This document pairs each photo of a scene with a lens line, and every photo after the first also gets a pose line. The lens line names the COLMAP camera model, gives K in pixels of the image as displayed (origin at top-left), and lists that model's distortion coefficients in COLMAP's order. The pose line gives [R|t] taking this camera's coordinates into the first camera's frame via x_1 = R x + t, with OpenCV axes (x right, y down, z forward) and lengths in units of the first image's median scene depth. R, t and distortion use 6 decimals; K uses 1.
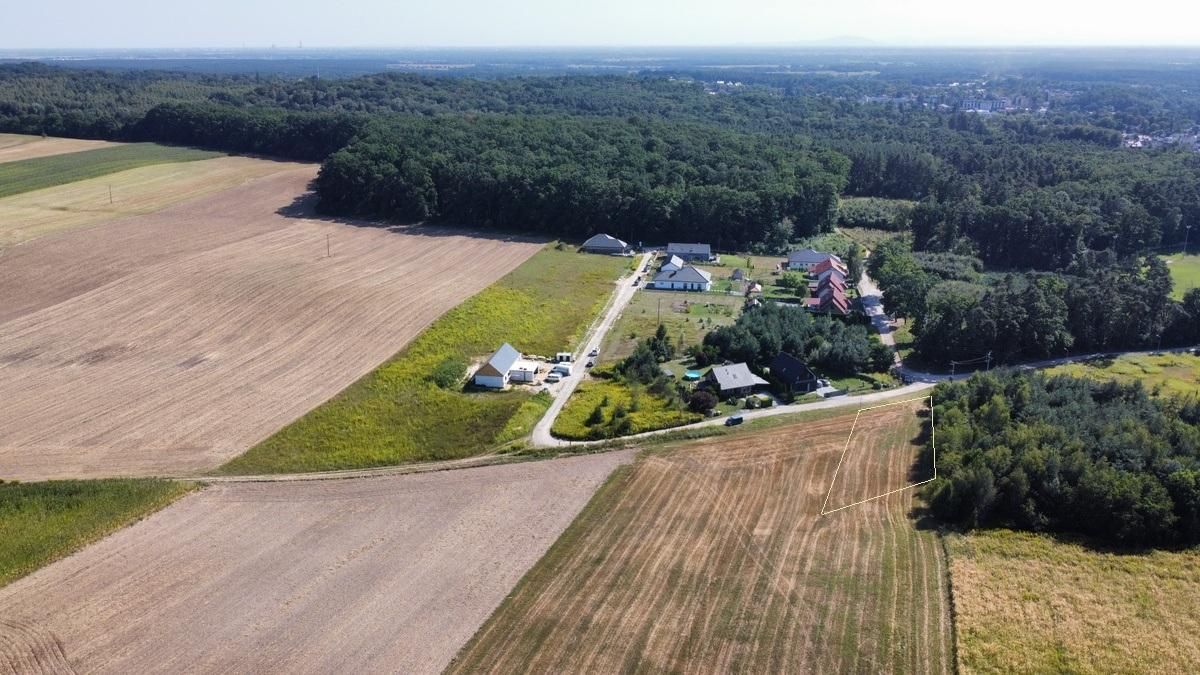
lens RADIAL K [[886.6, 0, 600.9], [0, 886.6, 336.5], [0, 0, 1]] dist [-0.012155, -0.000418]
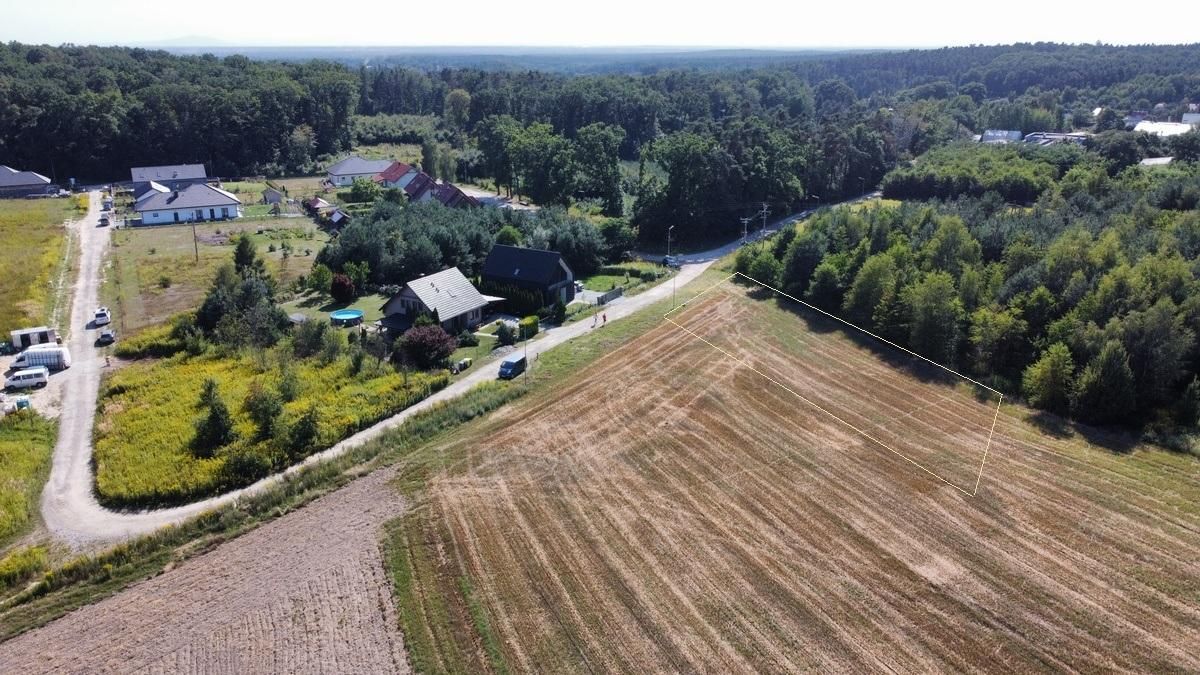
lens RADIAL K [[886.6, 0, 600.7], [0, 886.6, 341.4], [0, 0, 1]] dist [-0.012155, -0.000418]
pose [[0.785400, -0.188169, 0.589694, -0.086340], [0.184692, 0.980517, 0.066893, 0.053077], [-0.590793, 0.056374, 0.804852, 0.534516]]
